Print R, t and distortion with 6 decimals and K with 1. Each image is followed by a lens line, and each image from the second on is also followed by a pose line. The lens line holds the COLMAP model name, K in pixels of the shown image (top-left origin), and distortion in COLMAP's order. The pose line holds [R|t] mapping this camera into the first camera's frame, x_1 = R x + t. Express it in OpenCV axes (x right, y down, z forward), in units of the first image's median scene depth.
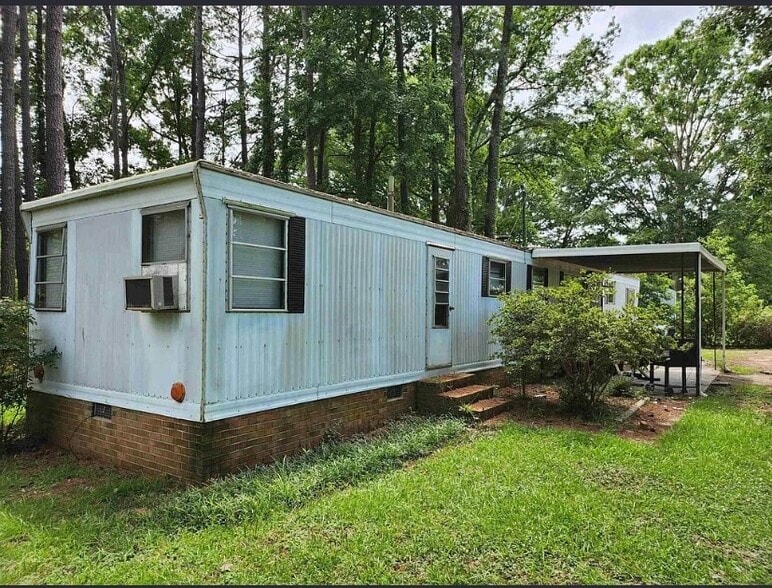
lens RADIAL K [[552.9, 0, 386.0], [0, 552.9, 294.0], [0, 0, 1]] dist [-0.002122, -0.001672]
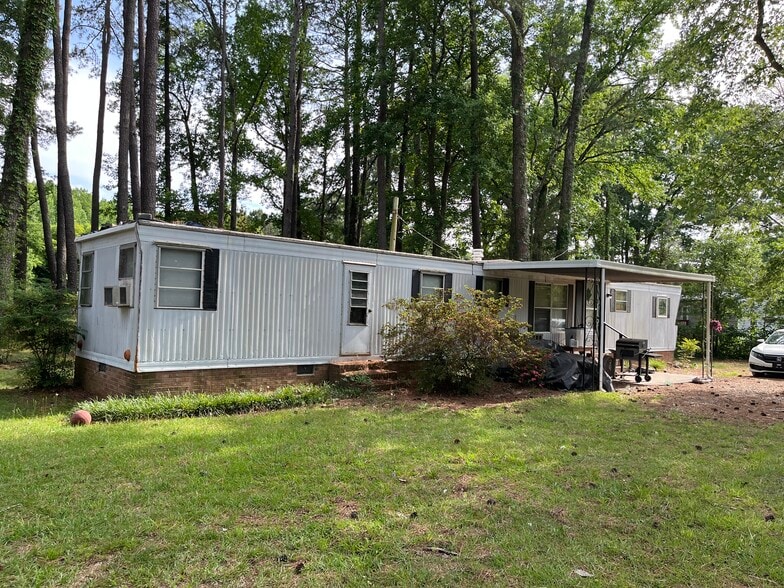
lens RADIAL K [[598.4, 0, 392.0], [0, 598.4, 294.0], [0, 0, 1]] dist [-0.000429, -0.001148]
pose [[0.971319, 0.015140, -0.237298, 0.552182], [-0.015921, 0.999872, -0.001373, -0.013473], [0.237247, 0.005112, 0.971436, -0.390235]]
